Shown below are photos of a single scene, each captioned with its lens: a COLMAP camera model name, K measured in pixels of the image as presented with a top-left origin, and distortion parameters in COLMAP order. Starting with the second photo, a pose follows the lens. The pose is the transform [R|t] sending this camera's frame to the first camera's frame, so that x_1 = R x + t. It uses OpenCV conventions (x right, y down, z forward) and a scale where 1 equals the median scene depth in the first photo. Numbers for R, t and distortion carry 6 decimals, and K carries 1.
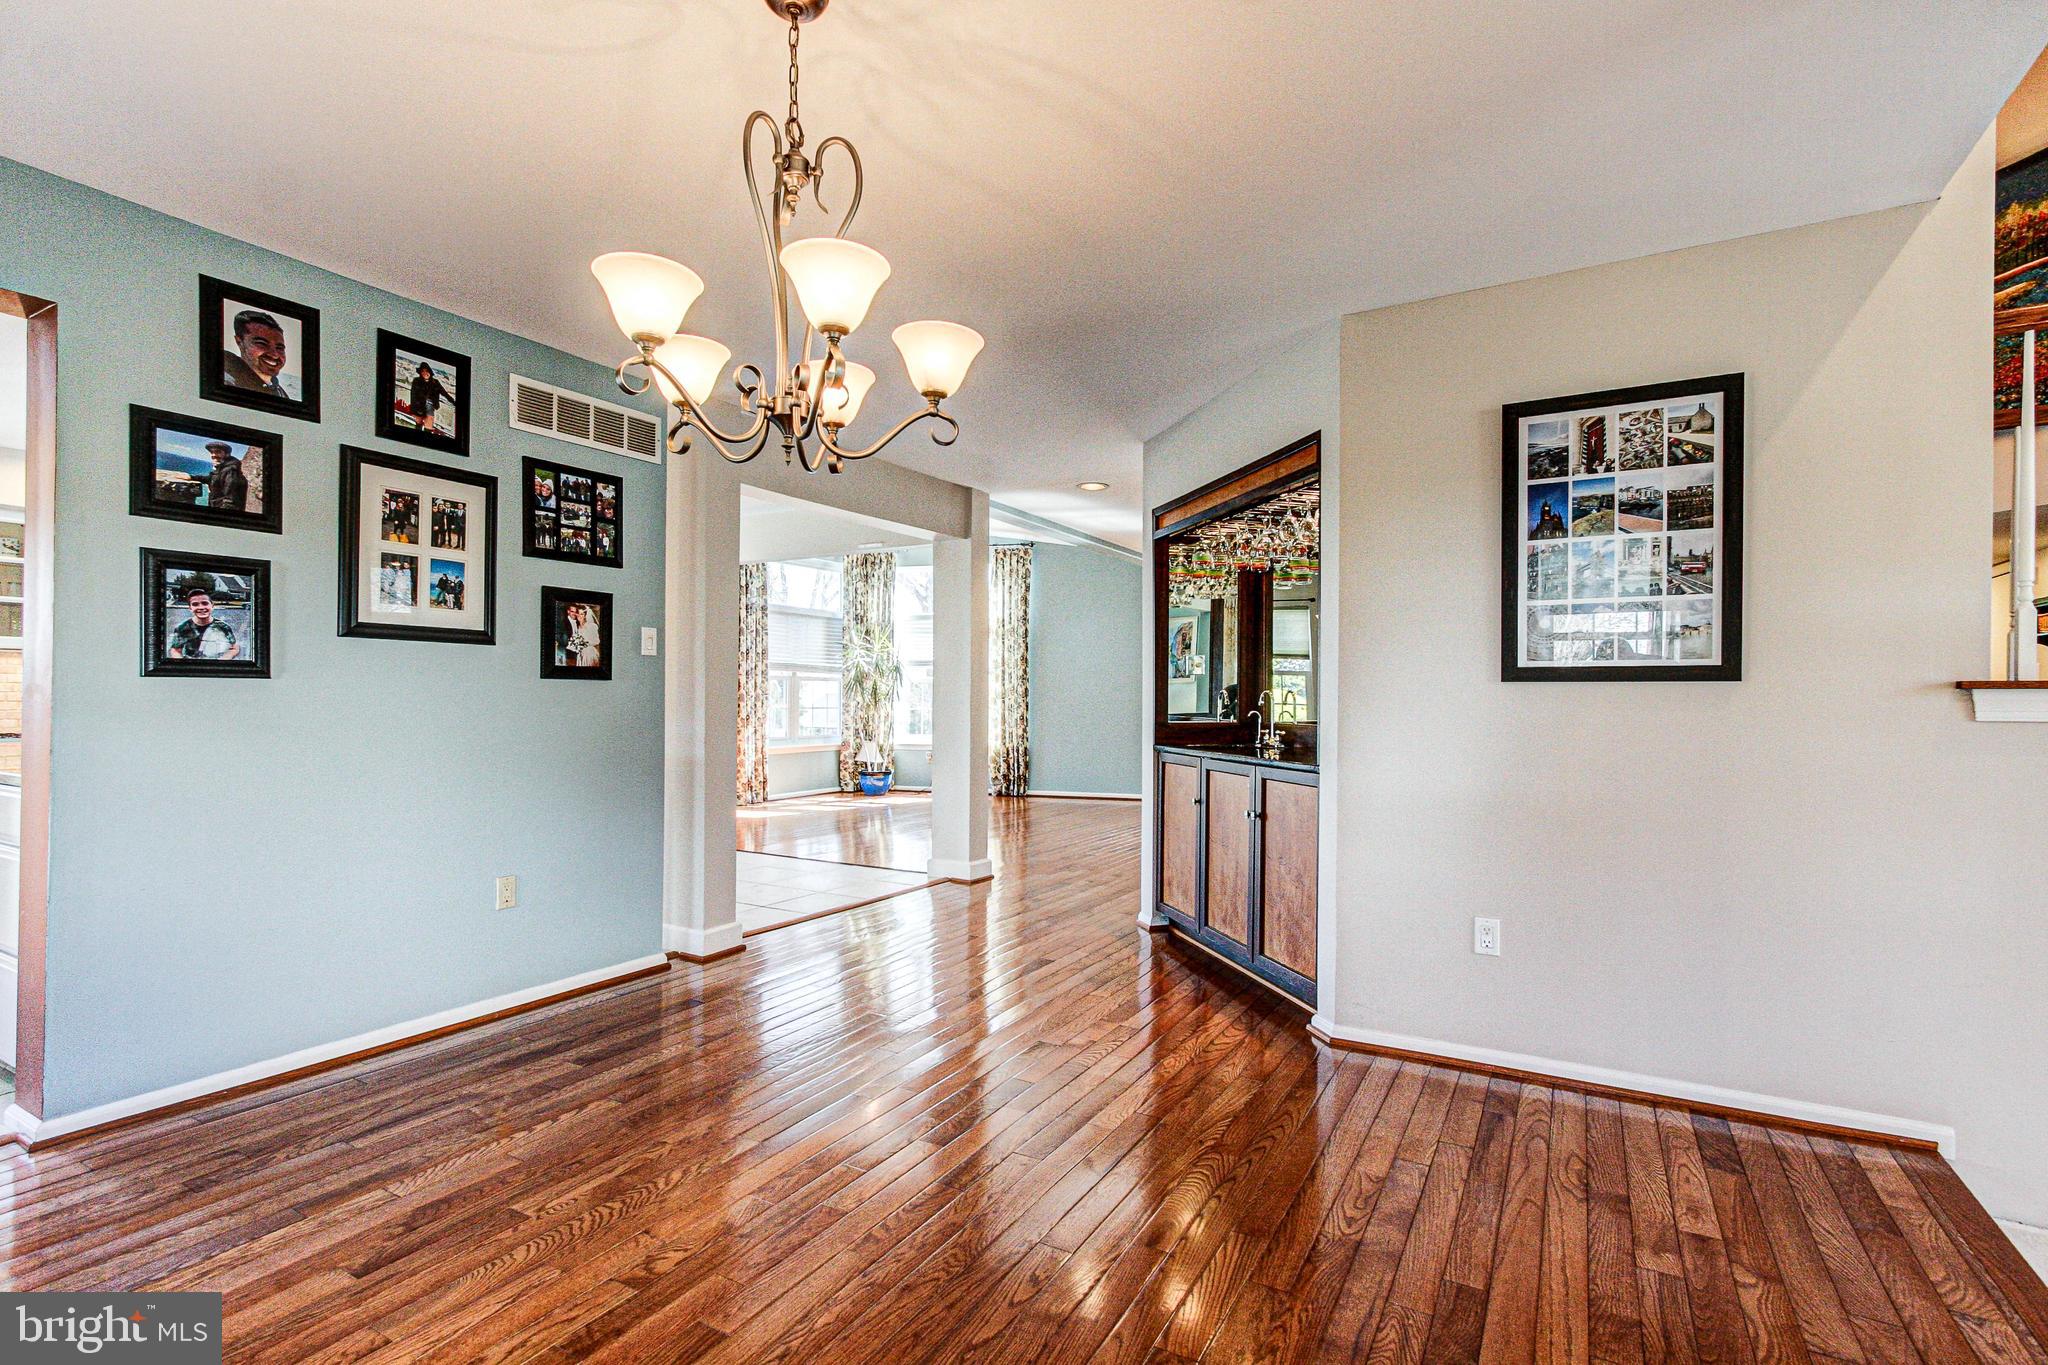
lens RADIAL K [[964.6, 0, 1018.6], [0, 964.6, 695.4], [0, 0, 1]] dist [0.003923, 0.000777]
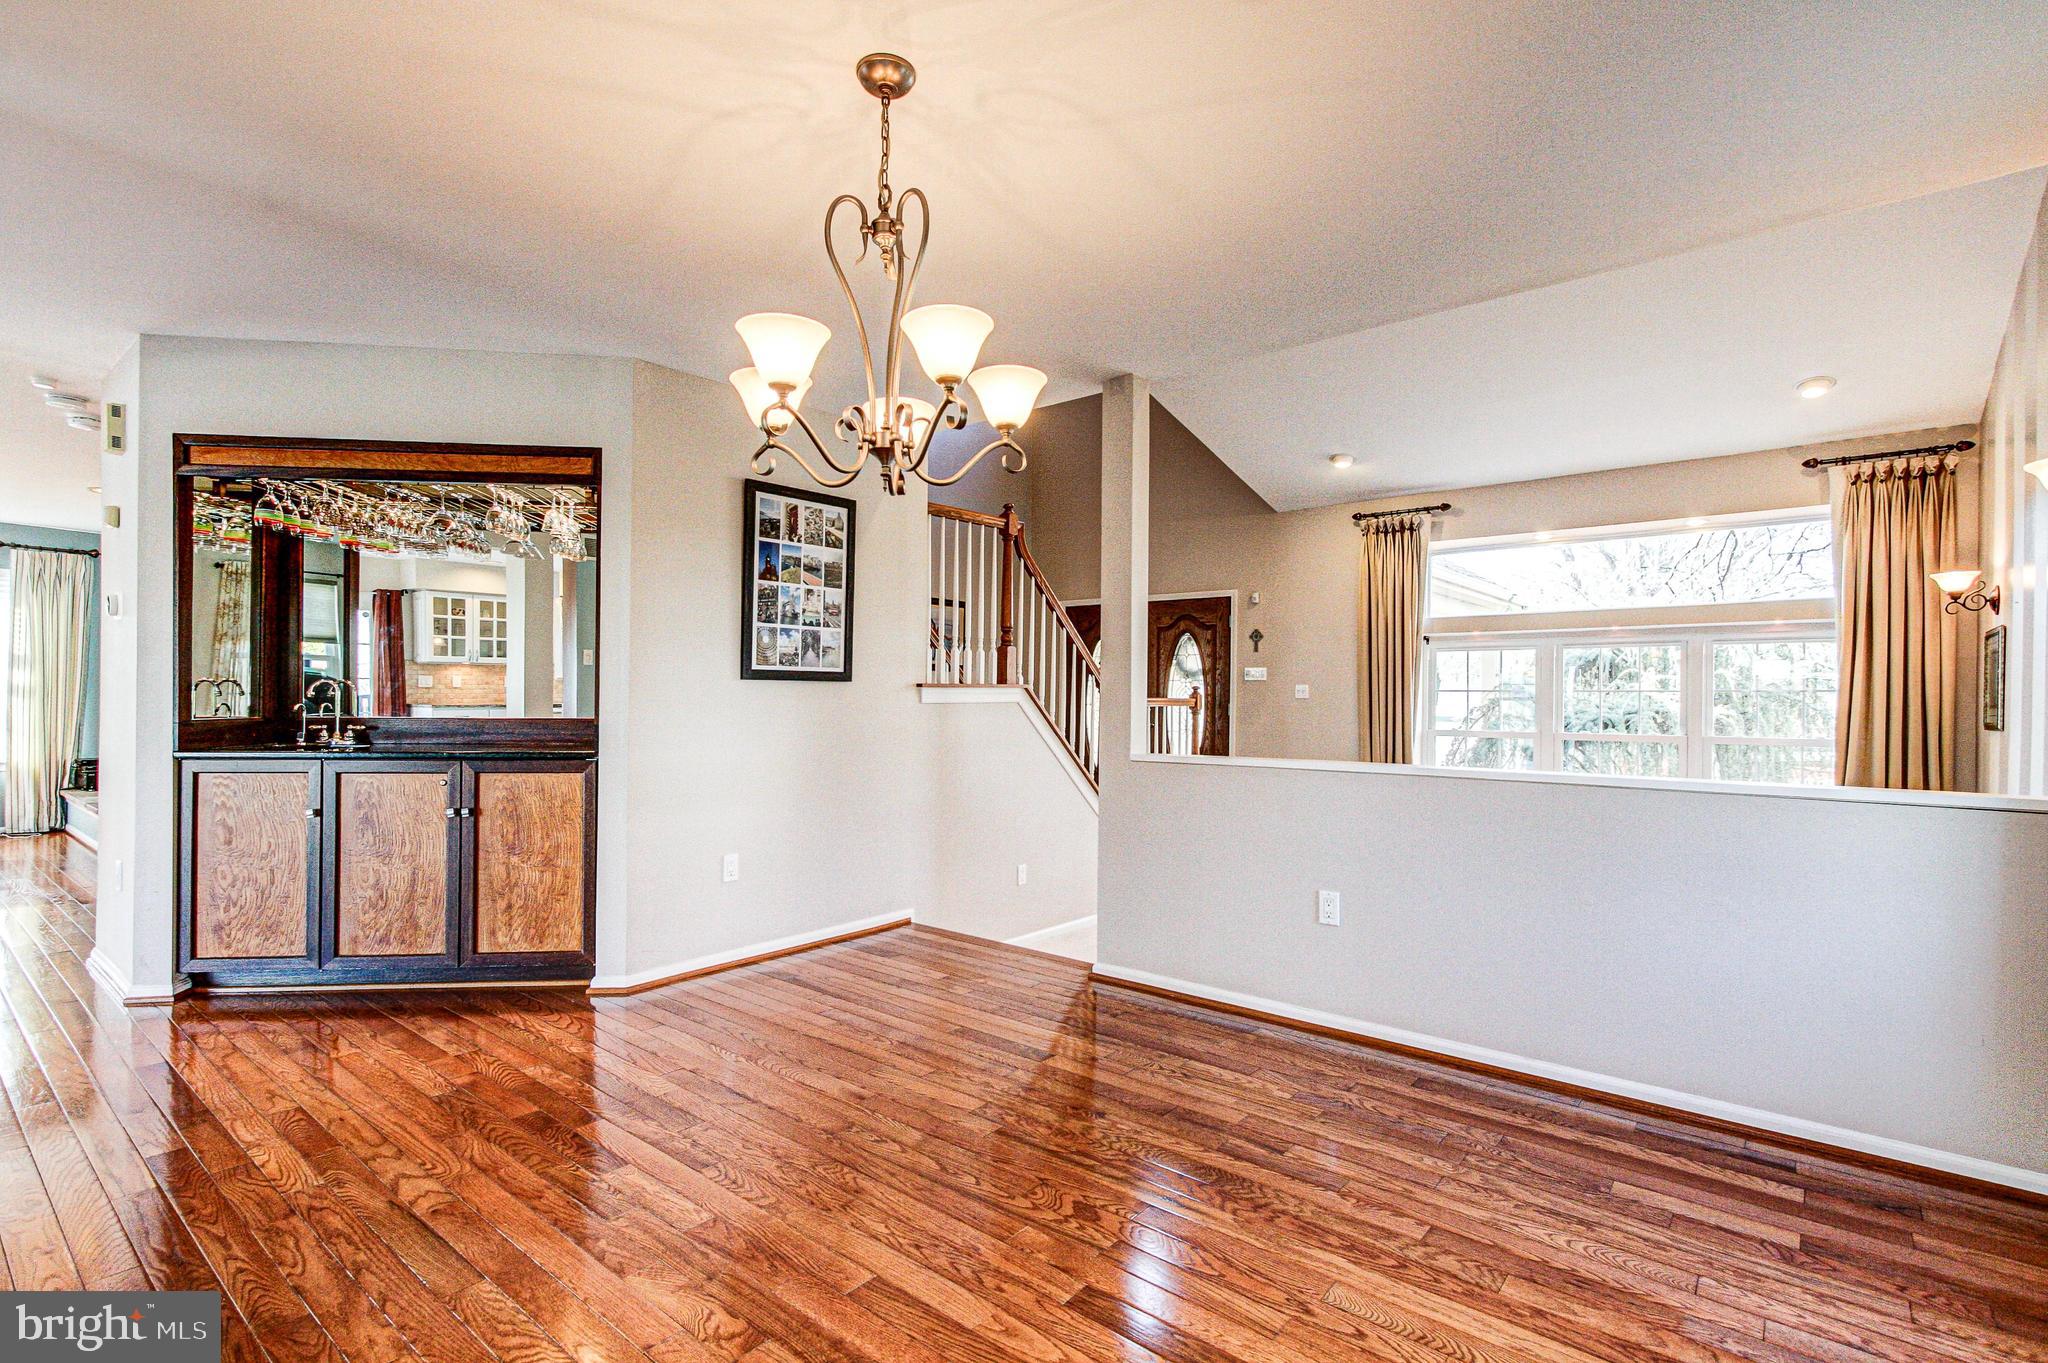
lens RADIAL K [[968.9, 0, 1023.7], [0, 968.9, 695.6], [0, 0, 1]] dist [0.000226, 0.002805]
pose [[0.161212, -0.006420, 0.986899, -0.823761], [-0.009532, 0.999922, 0.008062, -0.006455], [-0.986874, -0.010707, 0.161138, 0.398137]]
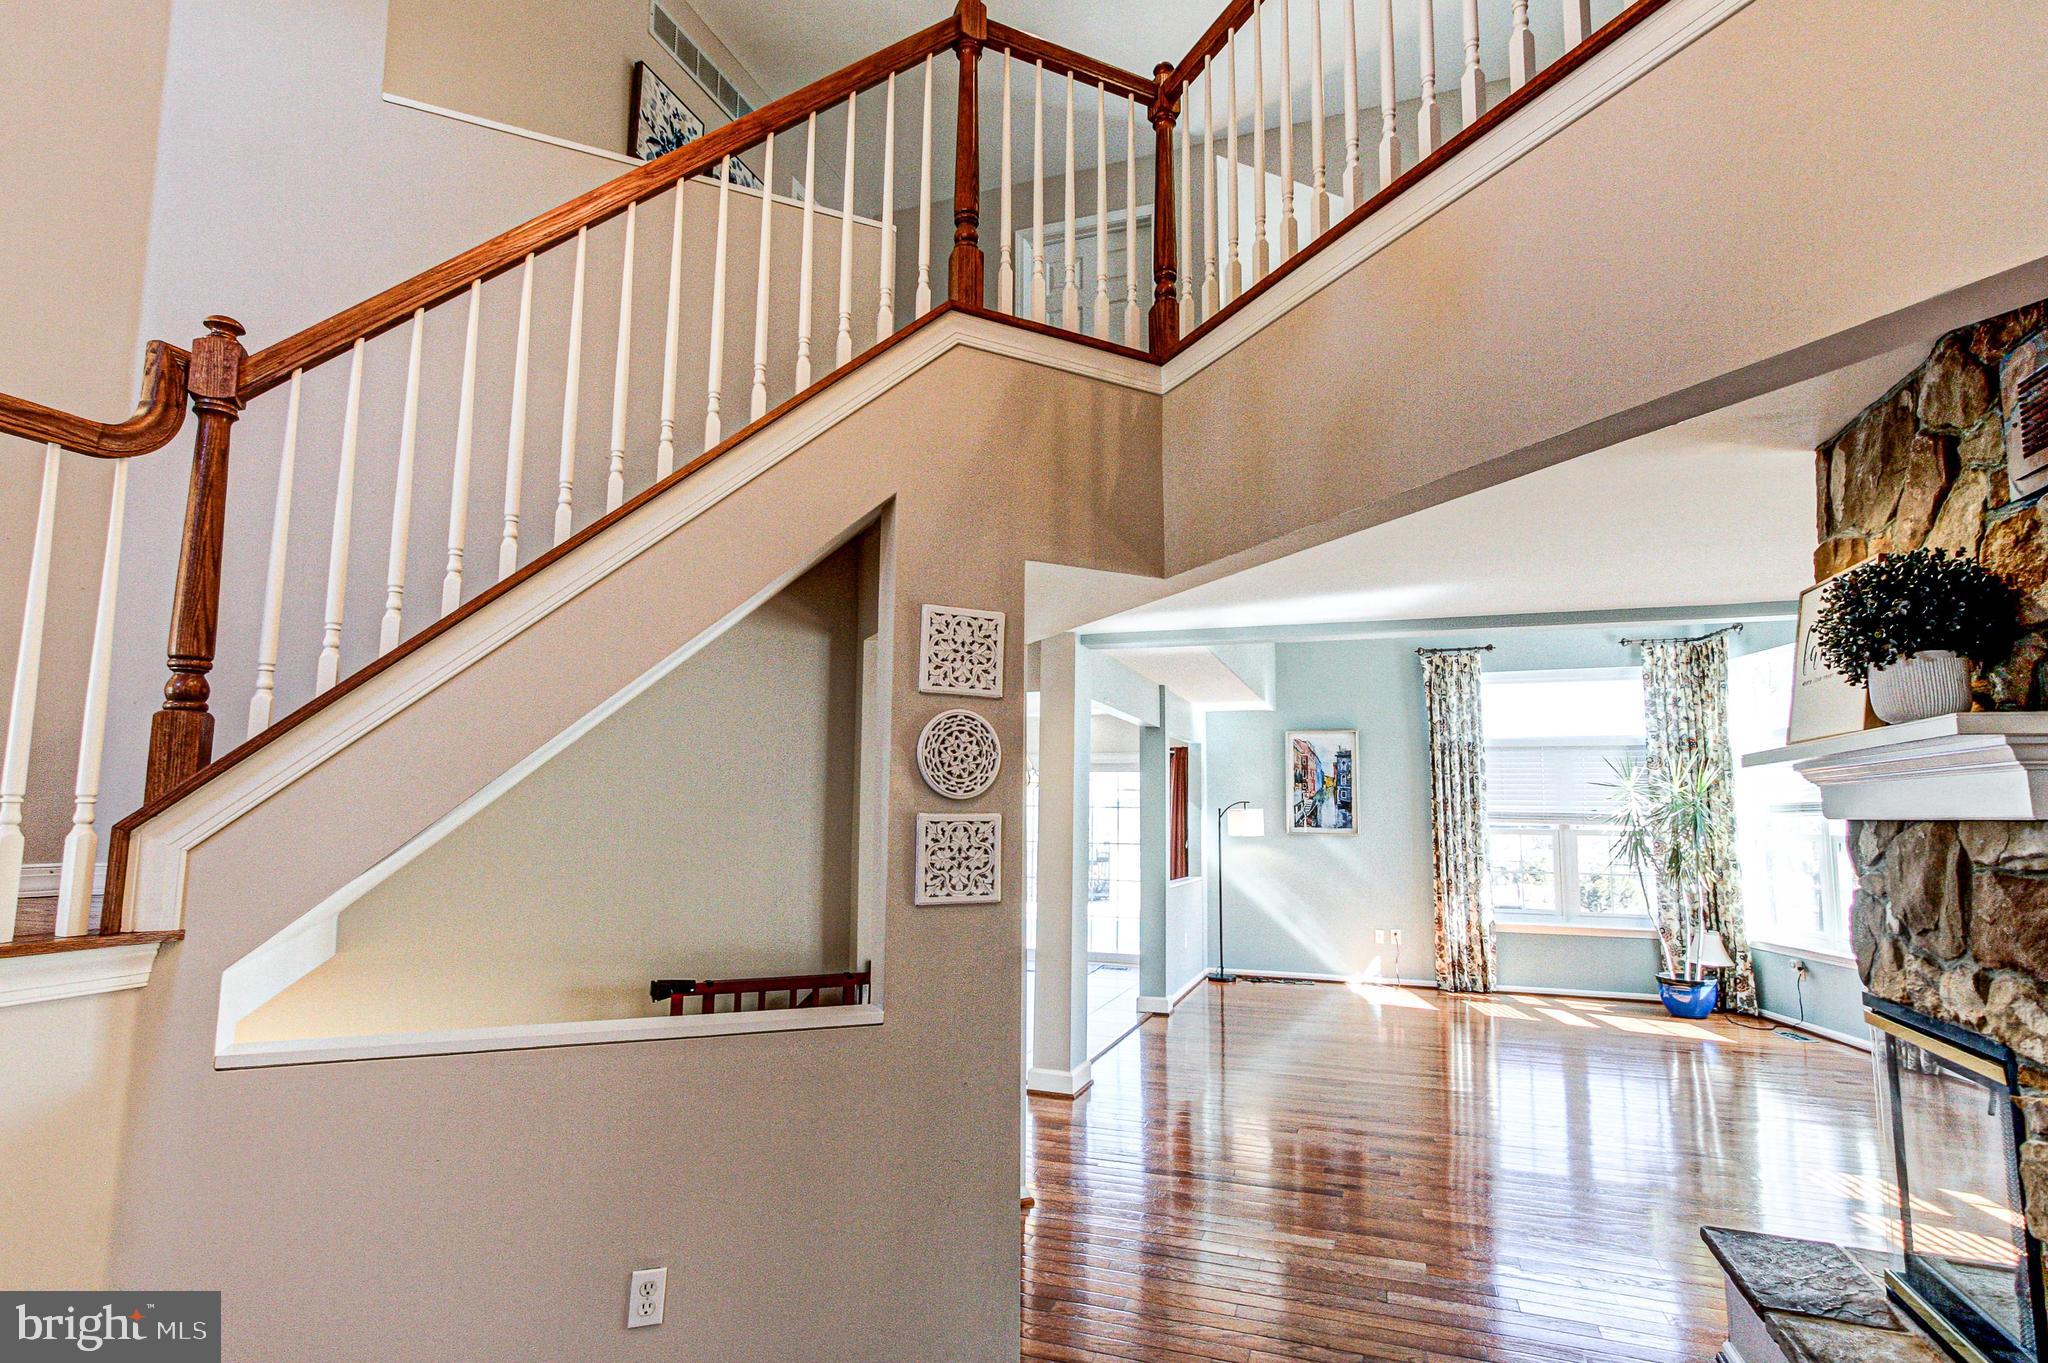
lens RADIAL K [[995.7, 0, 1027.4], [0, 995.7, 704.5], [0, 0, 1]] dist [-0.003006, -0.000020]
pose [[0.173187, -0.113242, -0.978357, 1.753821], [-0.005921, 0.993230, -0.116012, -0.094012], [0.984871, 0.025884, 0.171344, 1.761784]]
